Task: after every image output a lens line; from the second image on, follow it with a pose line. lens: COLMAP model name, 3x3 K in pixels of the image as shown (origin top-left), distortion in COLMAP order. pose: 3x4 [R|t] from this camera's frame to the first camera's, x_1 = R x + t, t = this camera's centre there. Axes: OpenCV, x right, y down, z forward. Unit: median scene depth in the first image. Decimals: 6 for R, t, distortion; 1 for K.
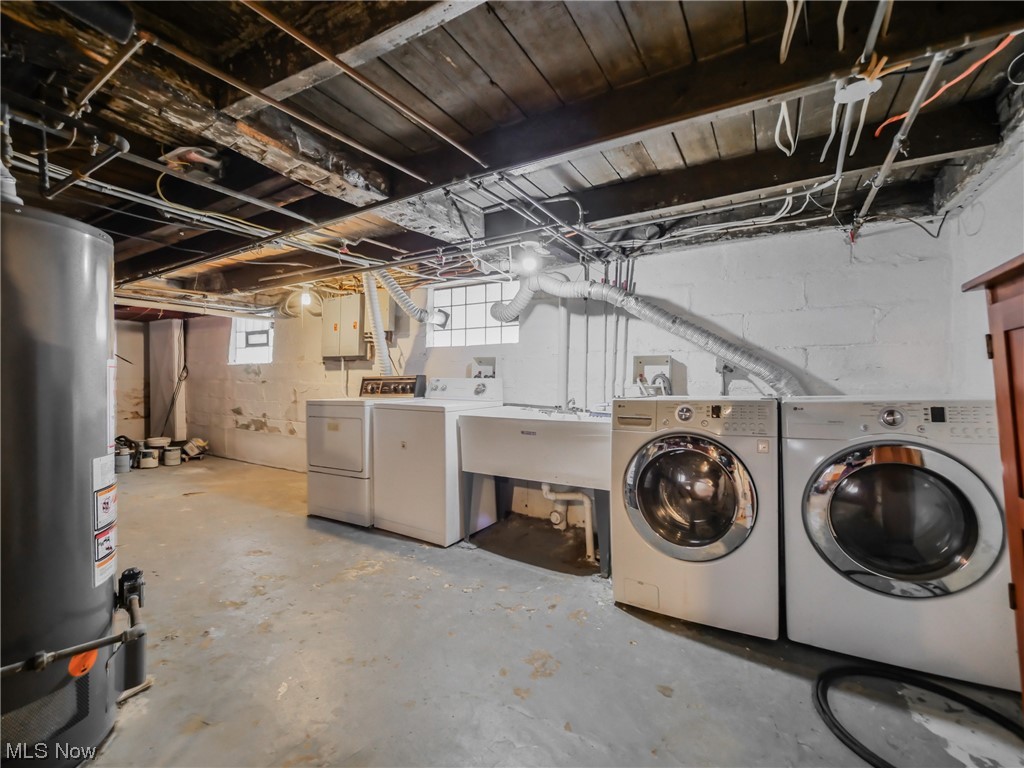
lens RADIAL K [[451.9, 0, 506.2], [0, 451.9, 385.0], [0, 0, 1]] dist [-0.006312, -0.001812]
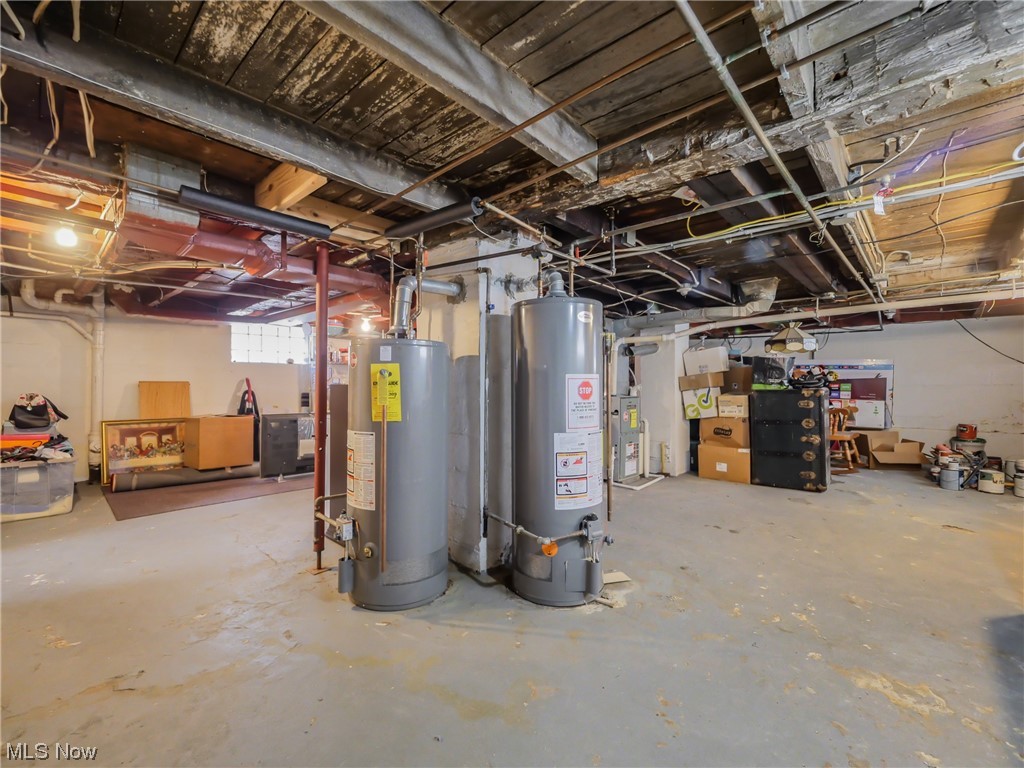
lens RADIAL K [[451.9, 0, 506.2], [0, 451.9, 382.0], [0, 0, 1]] dist [-0.006312, -0.001812]
pose [[-0.203683, -0.009680, -0.978989, 0.437062], [-0.011532, 0.999905, -0.007488, -0.008253], [0.978969, 0.009765, -0.203776, 0.645012]]
